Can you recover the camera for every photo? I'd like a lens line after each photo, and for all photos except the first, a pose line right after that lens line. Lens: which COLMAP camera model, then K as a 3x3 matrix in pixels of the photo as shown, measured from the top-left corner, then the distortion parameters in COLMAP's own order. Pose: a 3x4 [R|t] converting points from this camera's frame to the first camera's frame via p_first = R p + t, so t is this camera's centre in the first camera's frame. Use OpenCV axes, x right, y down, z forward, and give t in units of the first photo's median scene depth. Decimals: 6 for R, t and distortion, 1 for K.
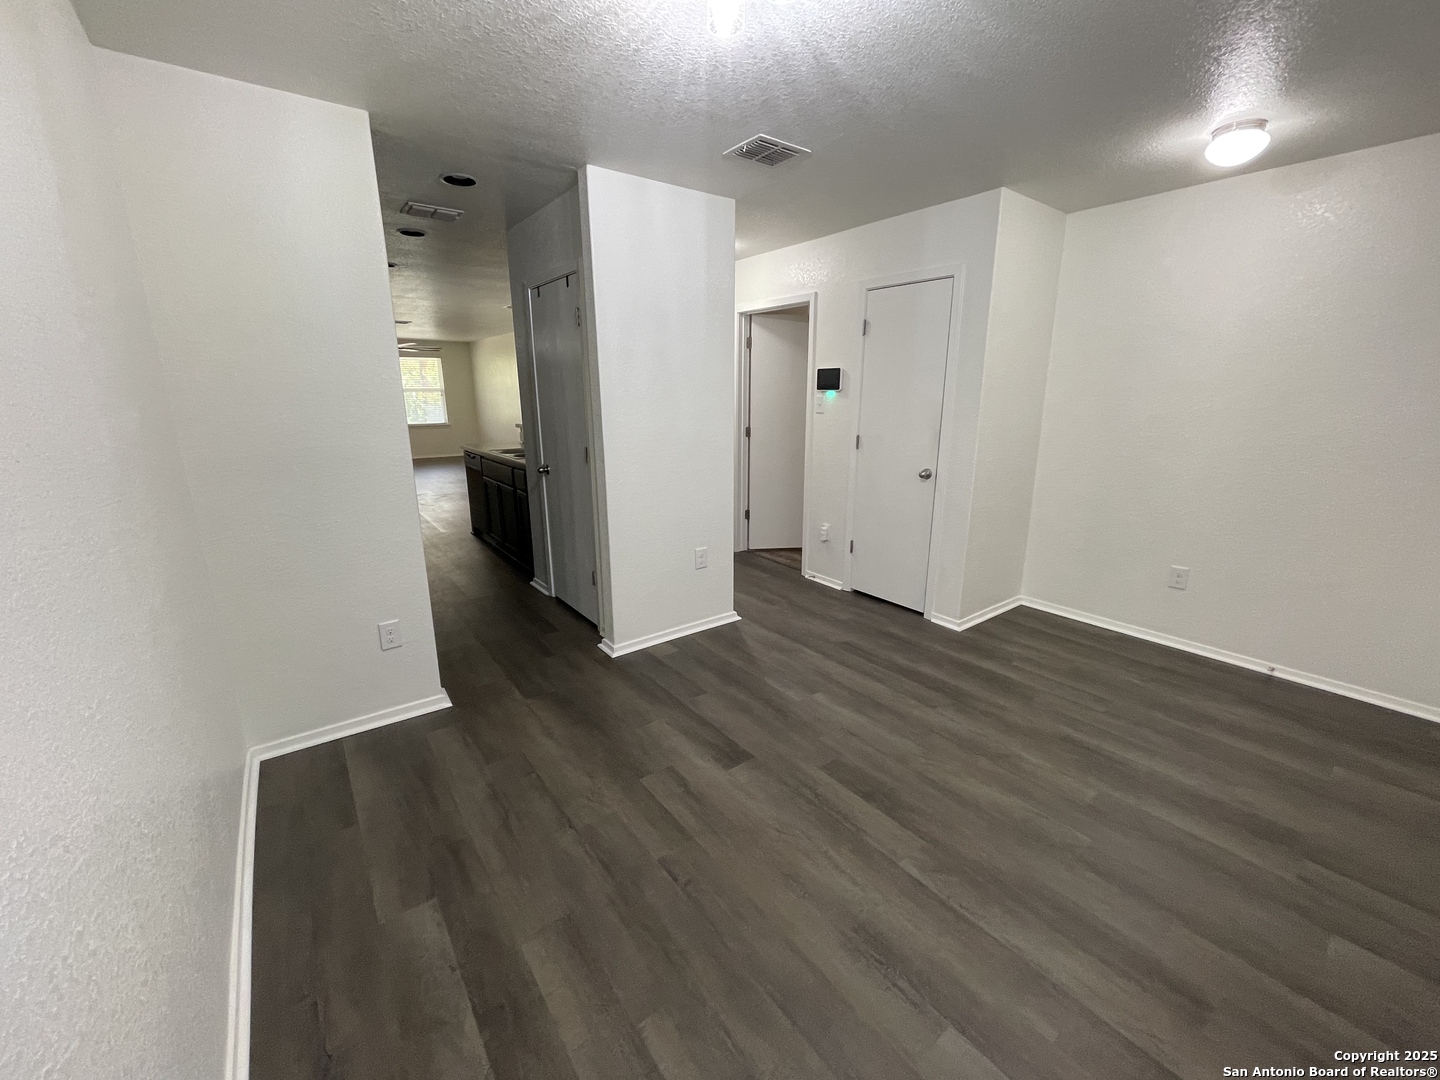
lens RADIAL K [[580.0, 0, 716.5], [0, 580.0, 533.8], [0, 0, 1]] dist [-0.000042, 0.000173]
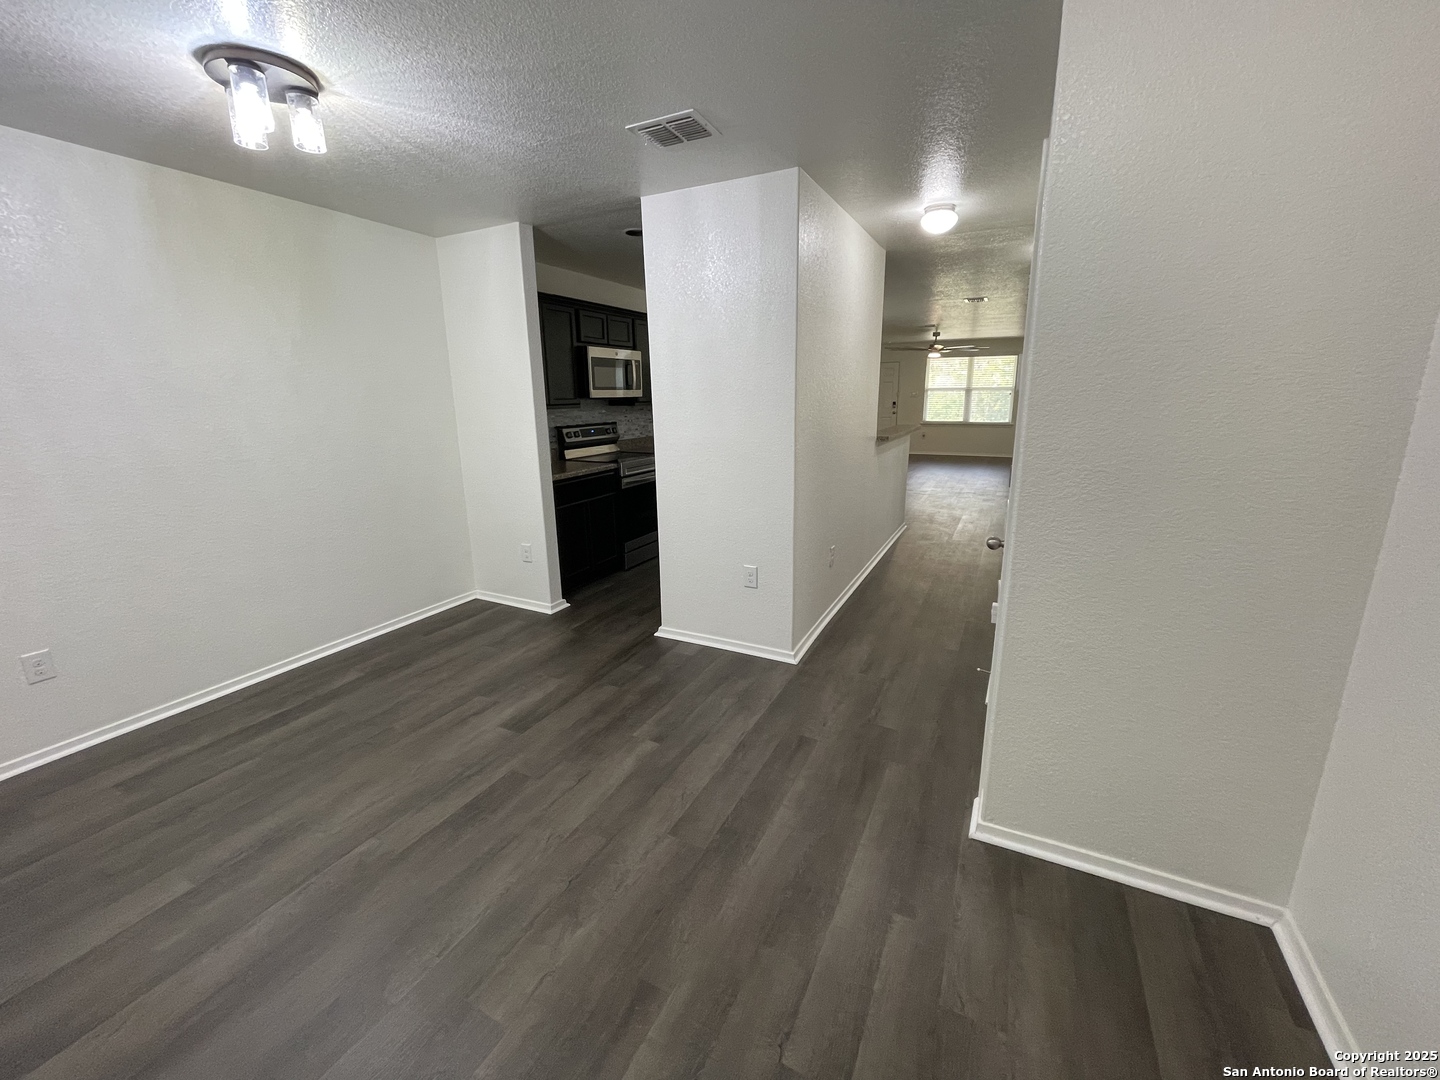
lens RADIAL K [[580.0, 0, 716.5], [0, 580.0, 533.8], [0, 0, 1]] dist [-0.000042, 0.000173]
pose [[0.441086, 0.207395, -0.873172, 0.979395], [-0.202730, 0.970810, 0.128176, -0.173957], [0.874267, 0.120481, 0.470256, 0.675589]]
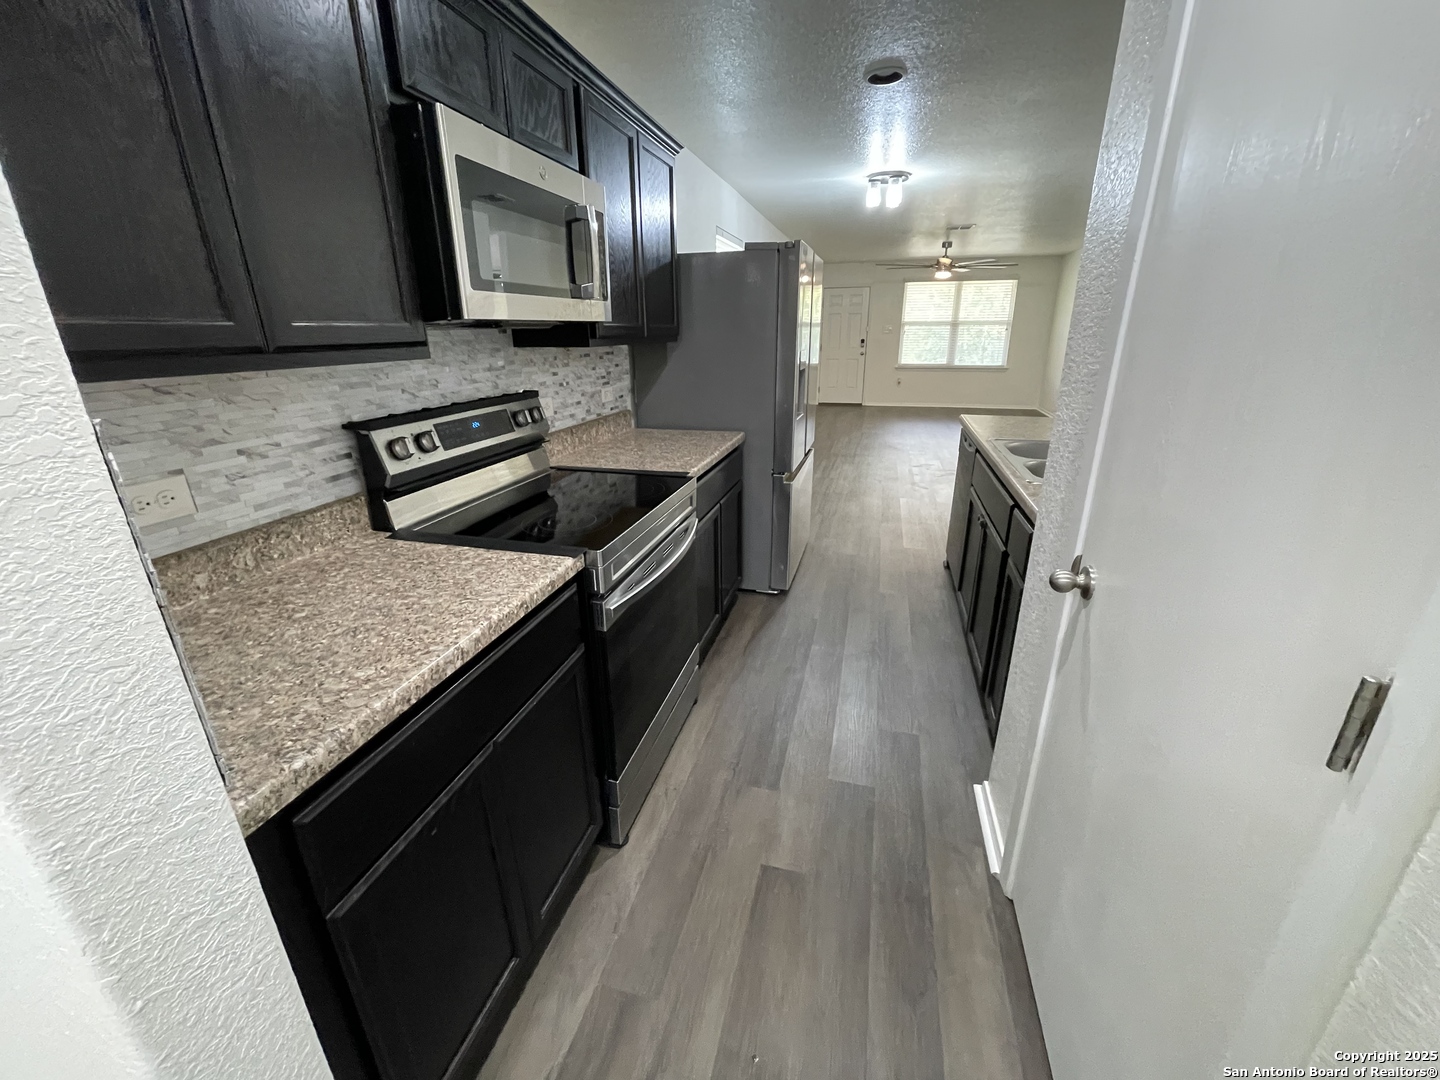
lens RADIAL K [[580.0, 0, 716.5], [0, 580.0, 533.8], [0, 0, 1]] dist [-0.000042, 0.000173]
pose [[0.614832, 0.261201, -0.744148, -0.286176], [-0.183719, 0.965039, 0.186942, -0.228406], [0.766961, 0.021776, 0.641324, 0.976283]]
